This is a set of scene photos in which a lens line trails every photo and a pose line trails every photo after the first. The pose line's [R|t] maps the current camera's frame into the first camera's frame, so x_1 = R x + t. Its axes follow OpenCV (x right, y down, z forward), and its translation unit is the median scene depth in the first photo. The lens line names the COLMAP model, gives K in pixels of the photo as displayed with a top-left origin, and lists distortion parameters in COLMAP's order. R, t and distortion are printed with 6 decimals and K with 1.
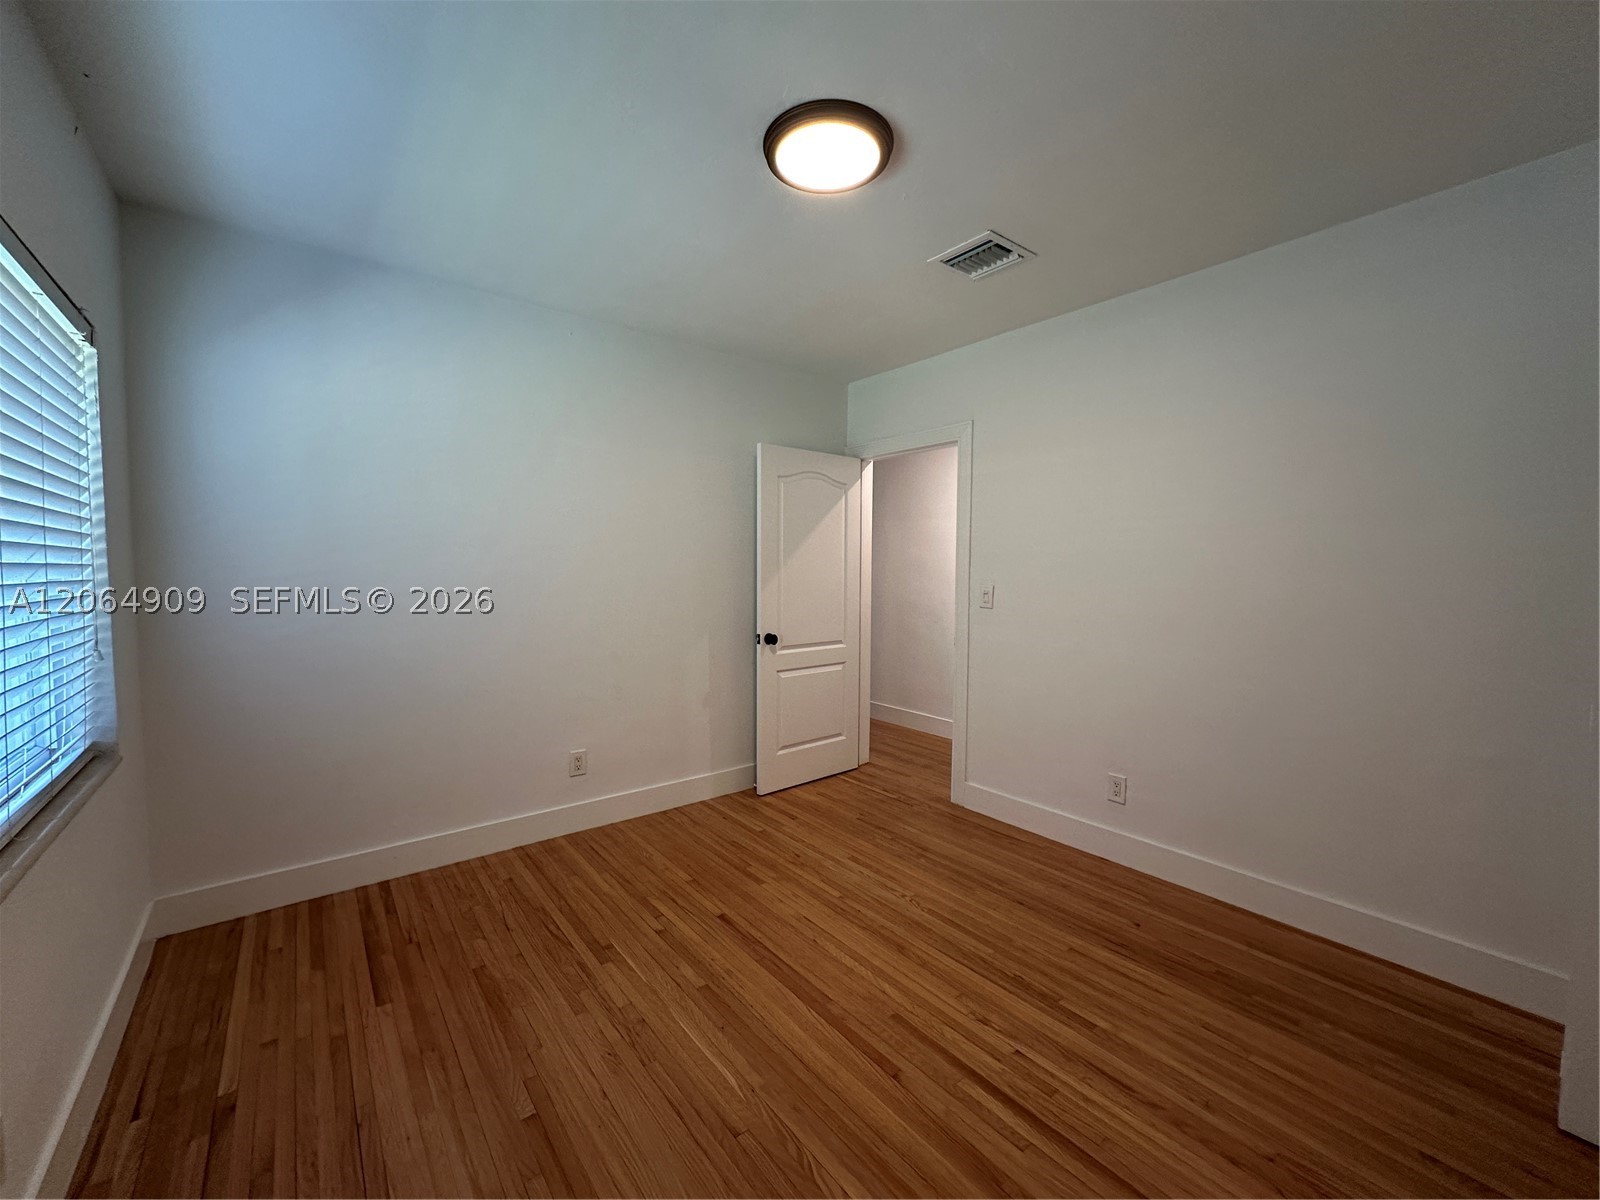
lens RADIAL K [[638.6, 0, 800.0], [0, 638.6, 600.0], [0, 0, 1]] dist [-0.000926, 0.000489]
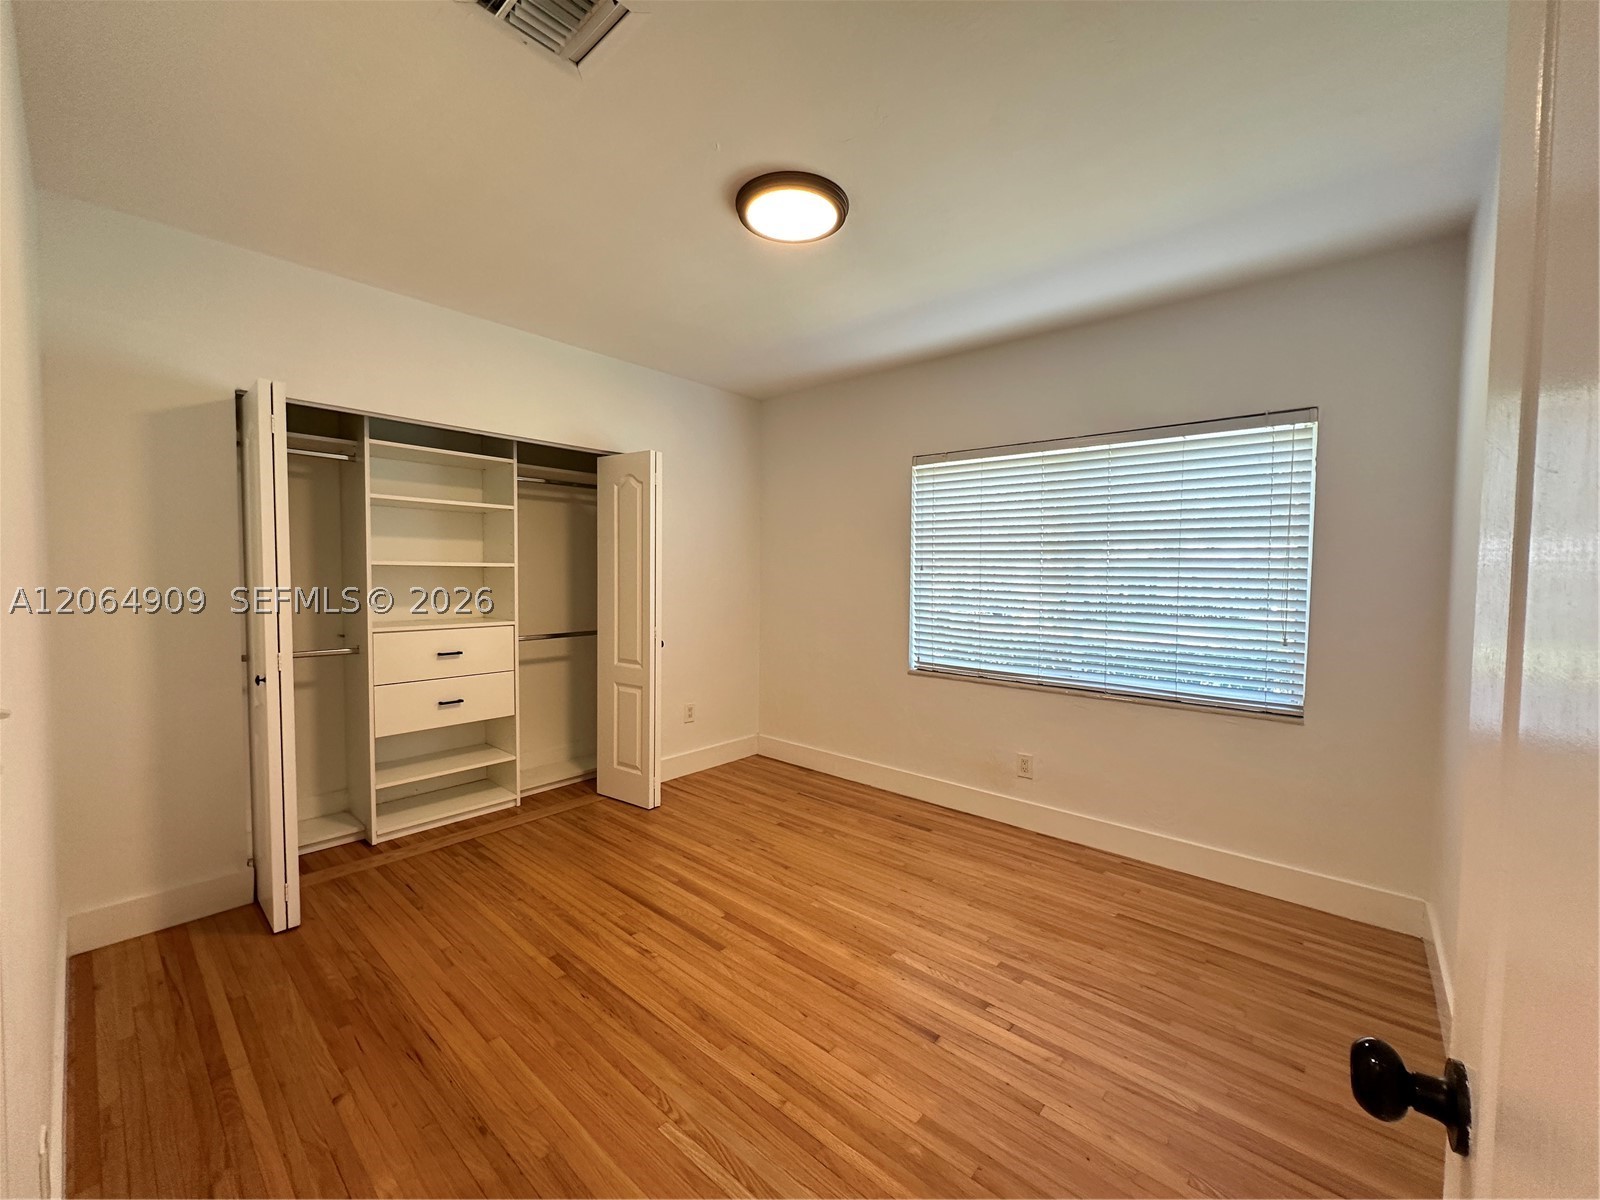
lens RADIAL K [[638.6, 0, 800.0], [0, 638.6, 600.0], [0, 0, 1]] dist [-0.000926, 0.000489]
pose [[-0.983343, -0.009381, -0.181518, 0.205040], [-0.026540, 0.995374, 0.092332, -0.099535], [0.179812, 0.095612, -0.979043, 1.945566]]
